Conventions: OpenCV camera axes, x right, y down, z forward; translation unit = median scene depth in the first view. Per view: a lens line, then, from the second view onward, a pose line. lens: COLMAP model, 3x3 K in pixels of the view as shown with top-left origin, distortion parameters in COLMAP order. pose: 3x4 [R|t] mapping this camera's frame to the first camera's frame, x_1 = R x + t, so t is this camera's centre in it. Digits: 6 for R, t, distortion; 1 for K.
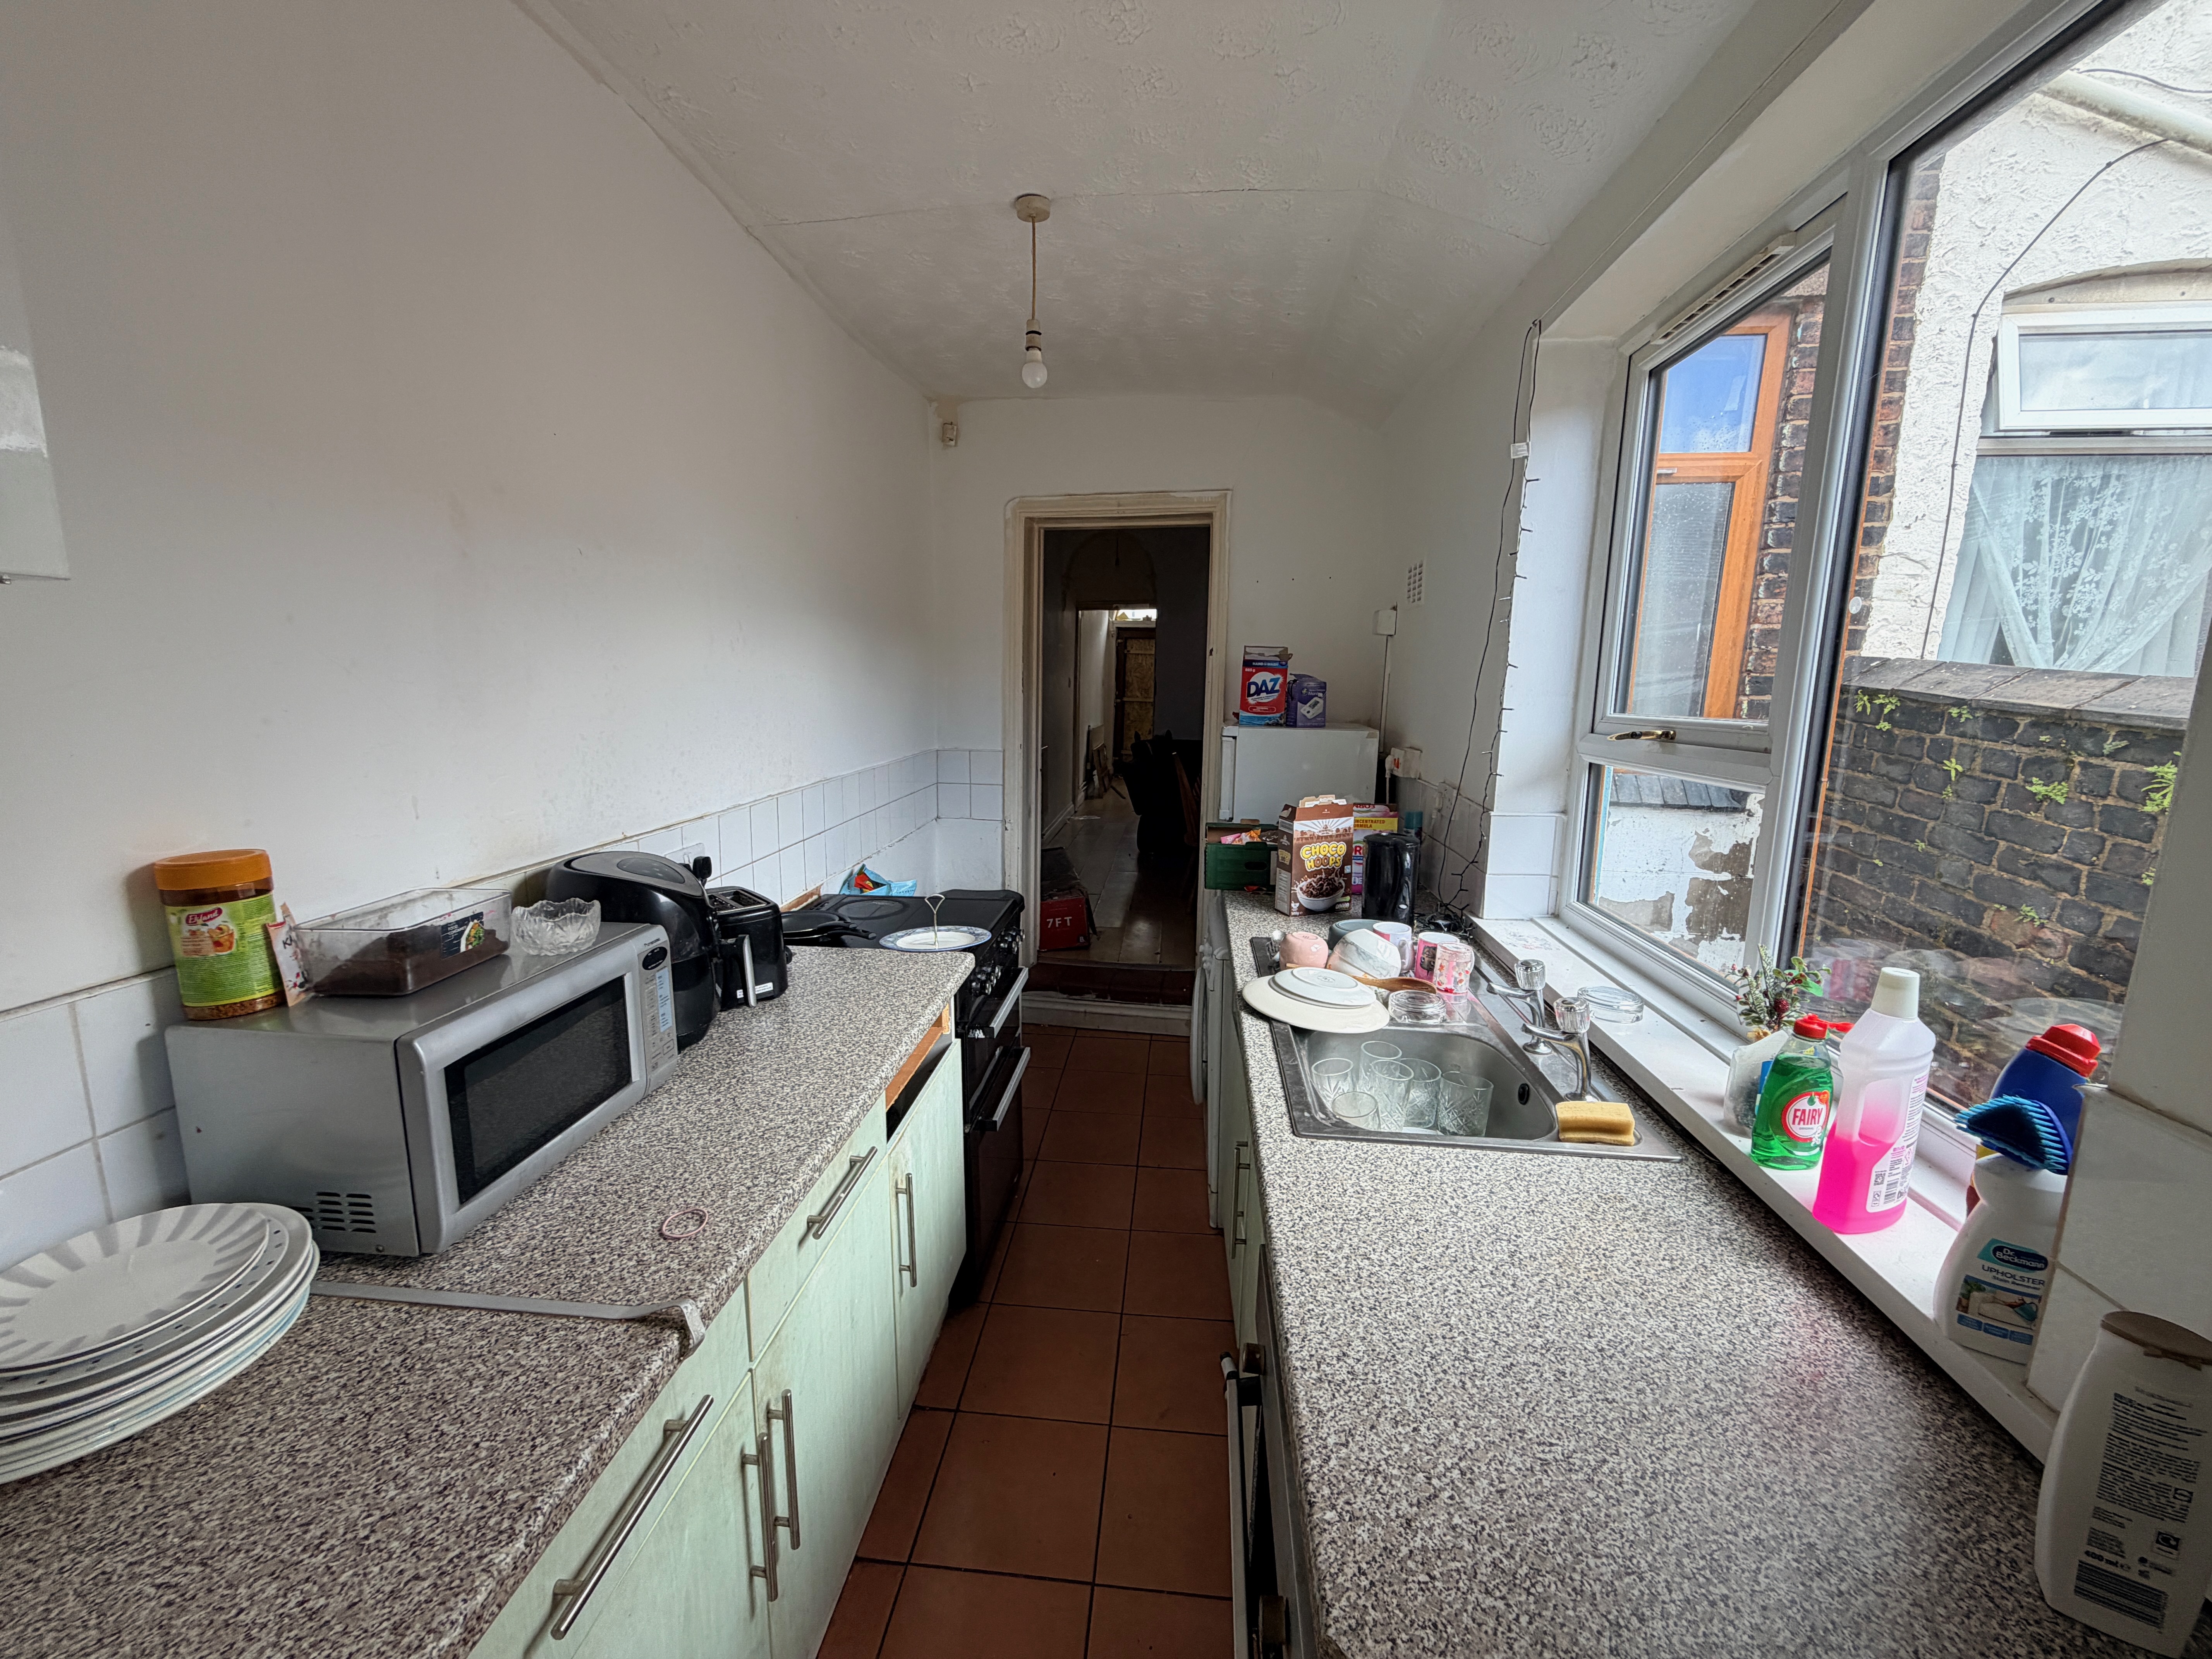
lens RADIAL K [[878.9, 0, 1089.9], [0, 878.9, 826.9], [0, 0, 1]] dist [-0.001284, -0.000752]
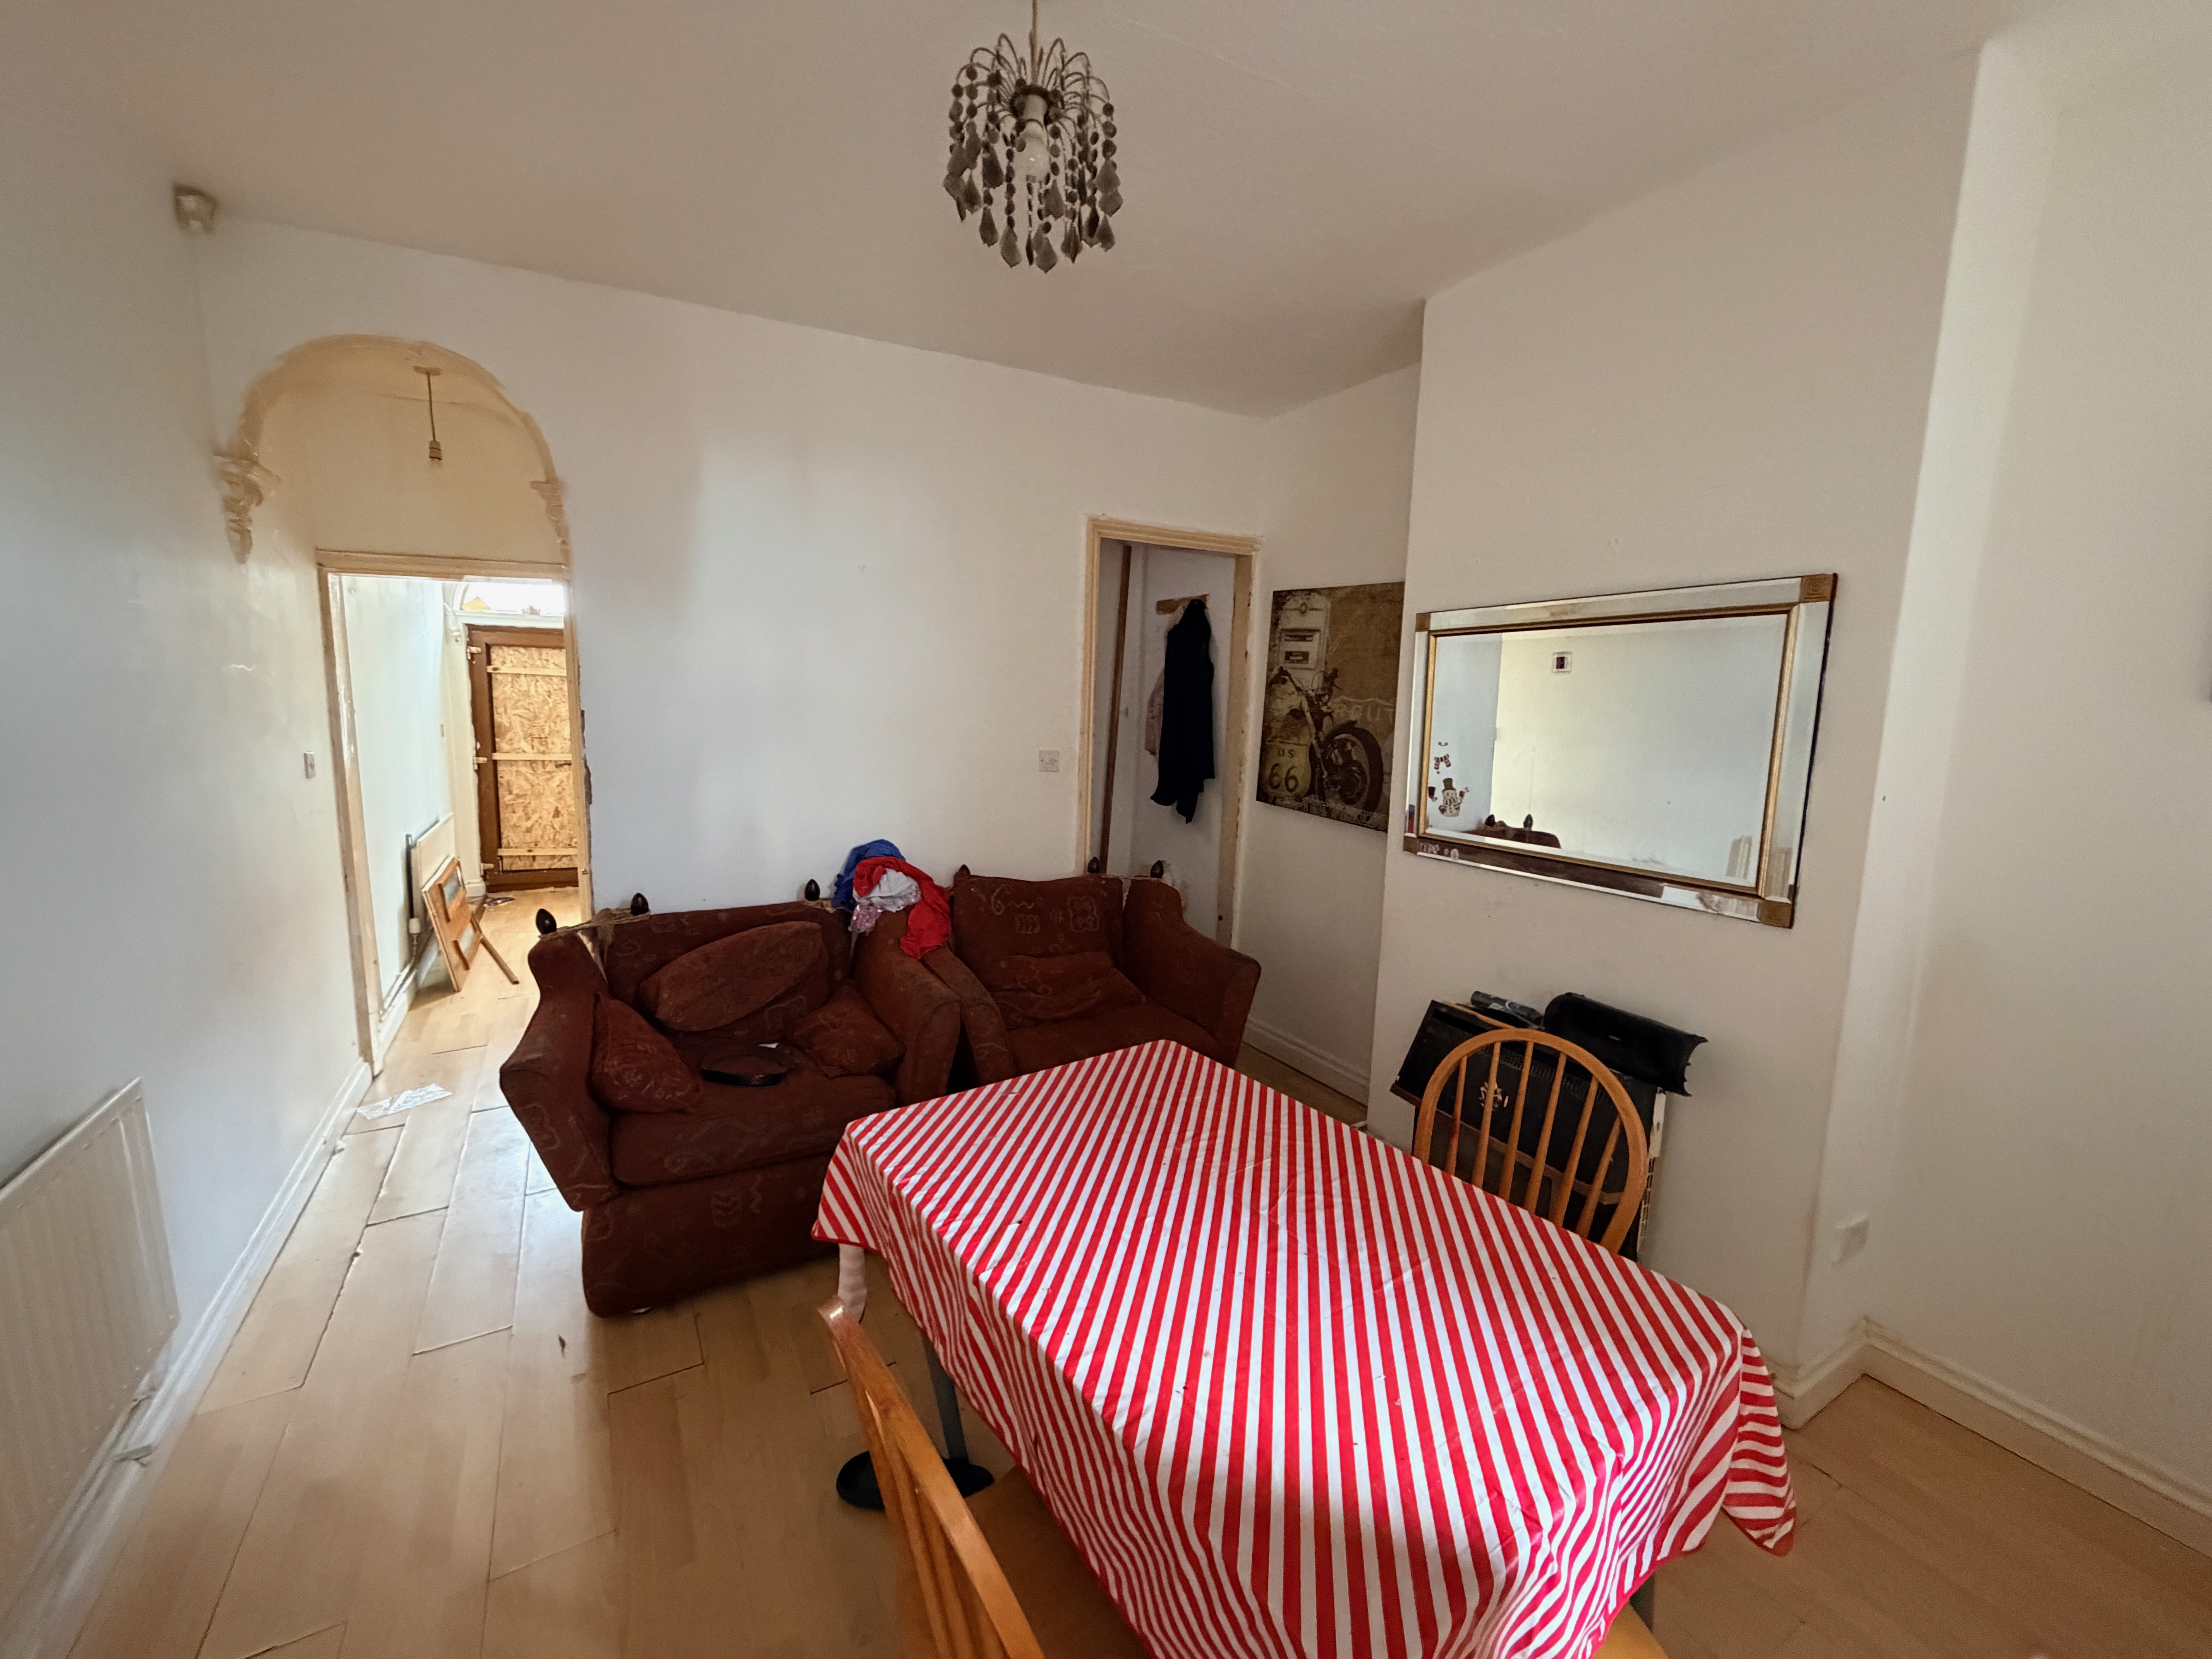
lens RADIAL K [[878.9, 0, 1105.6], [0, 878.9, 826.2], [0, 0, 1]] dist [-0.001284, -0.000752]
pose [[0.800444, -0.074326, 0.594781, 0.087506], [0.082660, 0.996489, 0.013283, -0.456829], [-0.593681, 0.038532, 0.803778, 1.985801]]
